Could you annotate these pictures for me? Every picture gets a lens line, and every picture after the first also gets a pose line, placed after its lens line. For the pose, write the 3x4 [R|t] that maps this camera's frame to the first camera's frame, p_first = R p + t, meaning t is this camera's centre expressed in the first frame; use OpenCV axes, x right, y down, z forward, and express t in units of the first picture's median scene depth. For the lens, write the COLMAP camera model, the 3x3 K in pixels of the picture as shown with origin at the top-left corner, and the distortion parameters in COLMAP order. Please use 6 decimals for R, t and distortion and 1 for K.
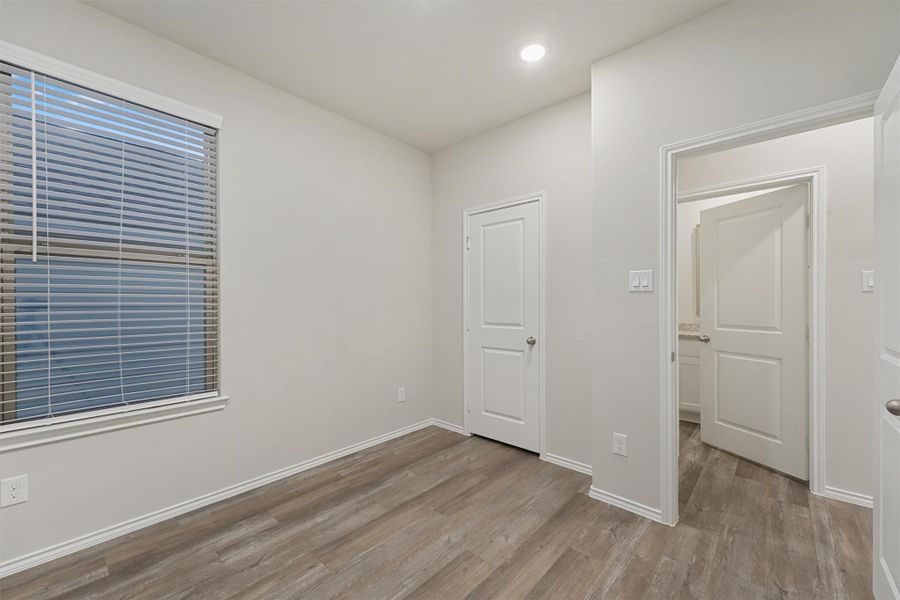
lens RADIAL K [[363.9, 0, 434.0], [0, 363.9, 299.1], [0, 0, 1]] dist [0.012423, -0.001198]
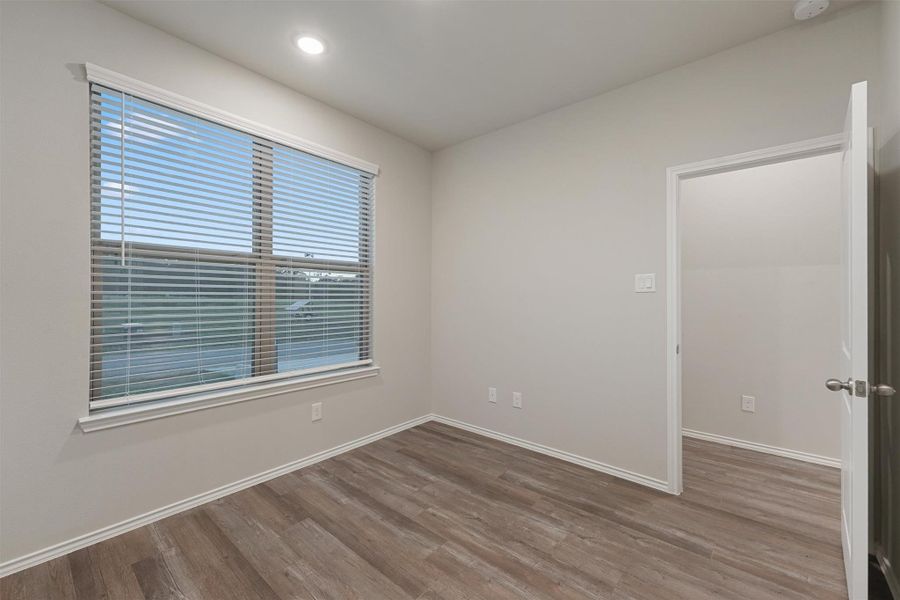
lens RADIAL K [[363.9, 0, 447.4], [0, 363.9, 299.9], [0, 0, 1]] dist [0.012423, -0.001198]
pose [[0.999423, 0.005498, 0.033527, -0.346272], [-0.005655, 0.999974, 0.004569, 0.003233], [-0.033501, -0.004756, 0.999427, -0.376317]]
